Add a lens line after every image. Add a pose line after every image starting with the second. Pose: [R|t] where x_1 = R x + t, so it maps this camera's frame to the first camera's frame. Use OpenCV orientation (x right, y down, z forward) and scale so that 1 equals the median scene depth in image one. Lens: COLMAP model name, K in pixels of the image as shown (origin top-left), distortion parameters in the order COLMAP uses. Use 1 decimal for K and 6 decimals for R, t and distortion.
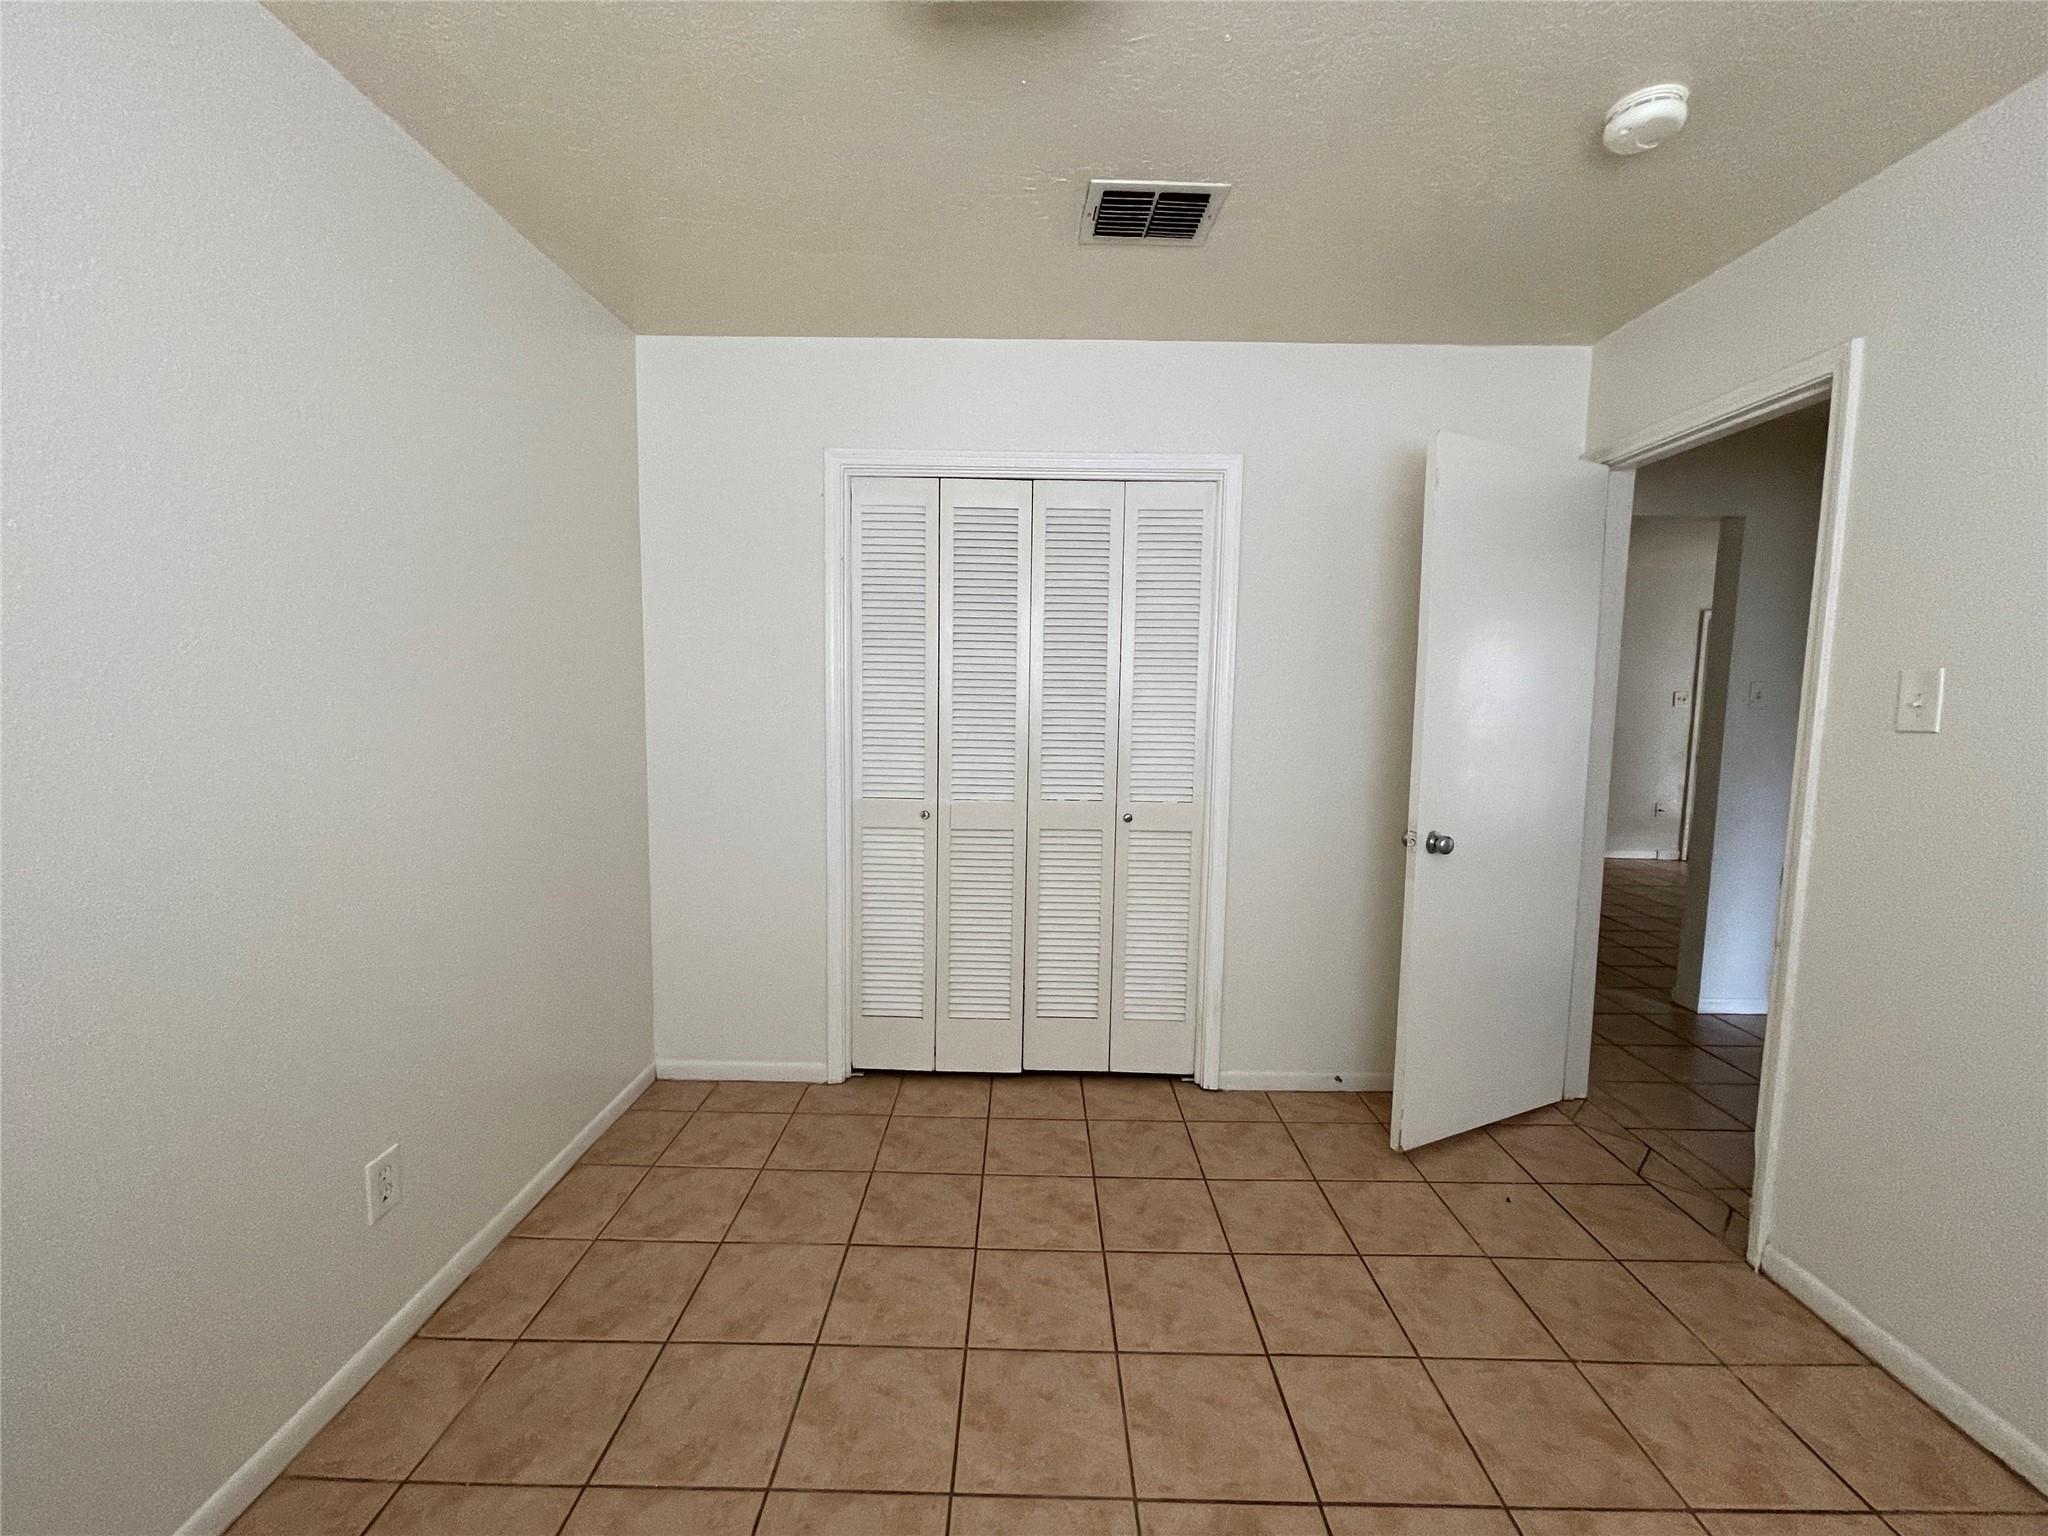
lens RADIAL K [[832.2, 0, 1023.8], [0, 832.2, 766.1], [0, 0, 1]] dist [-0.003086, 0.000741]
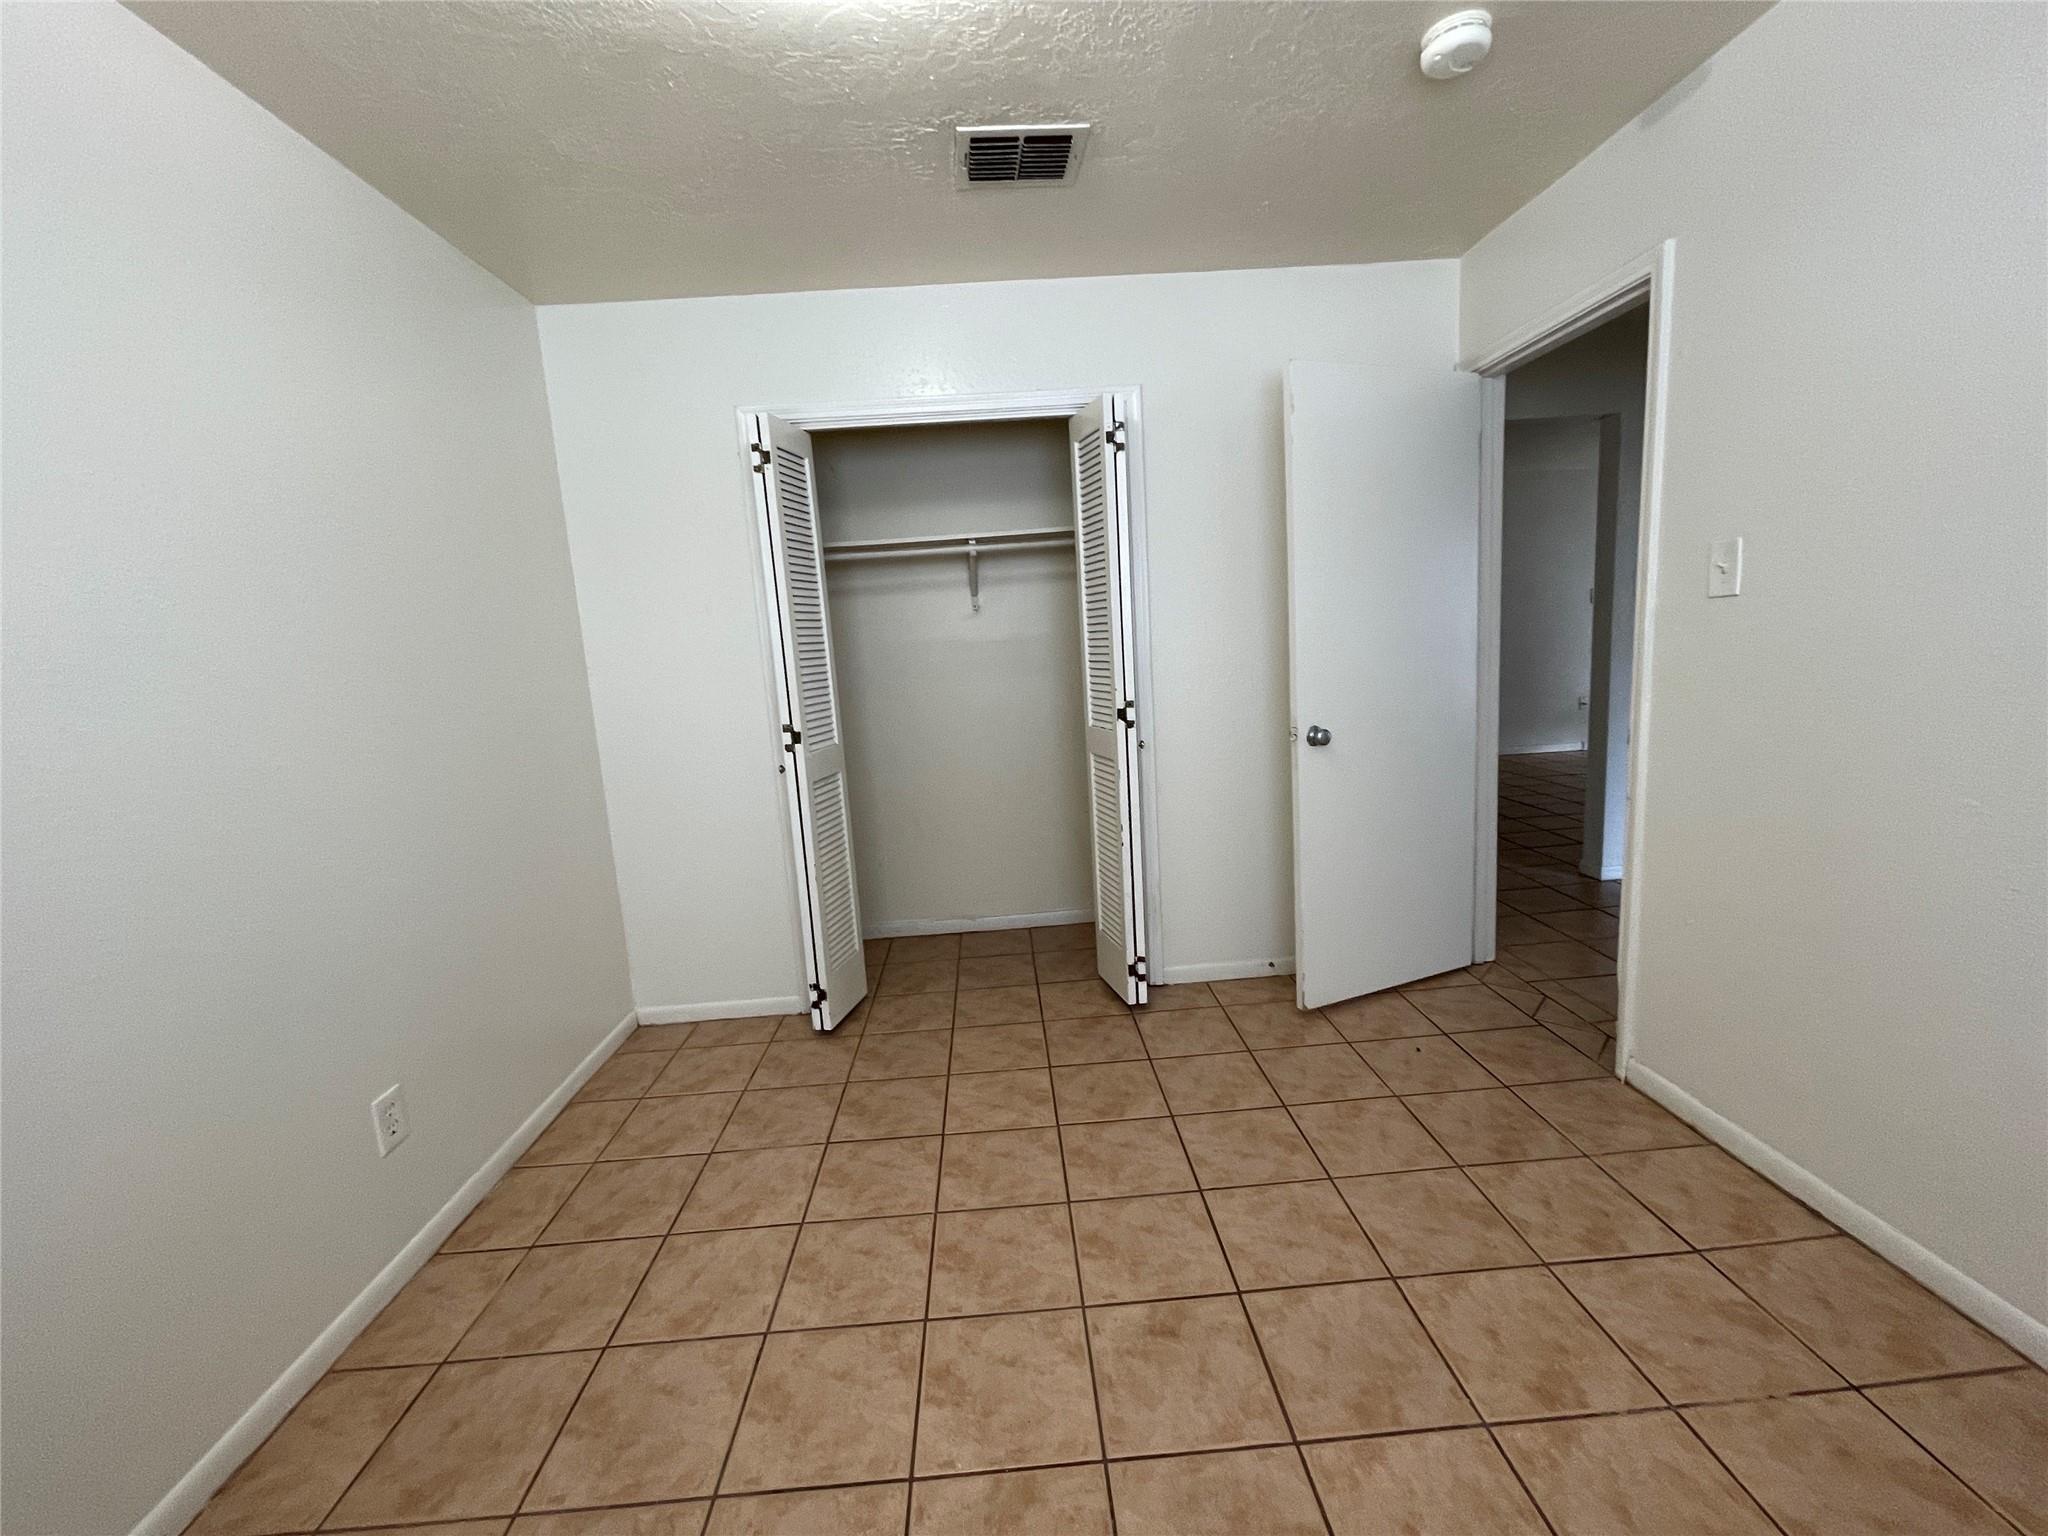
lens RADIAL K [[832.2, 0, 1024.0], [0, 832.2, 767.2], [0, 0, 1]] dist [-0.003086, 0.000741]
pose [[0.995665, -0.085368, 0.036930, 0.057052], [0.083039, 0.994704, 0.060567, 0.039013], [-0.041905, -0.057238, 0.997481, -0.093920]]
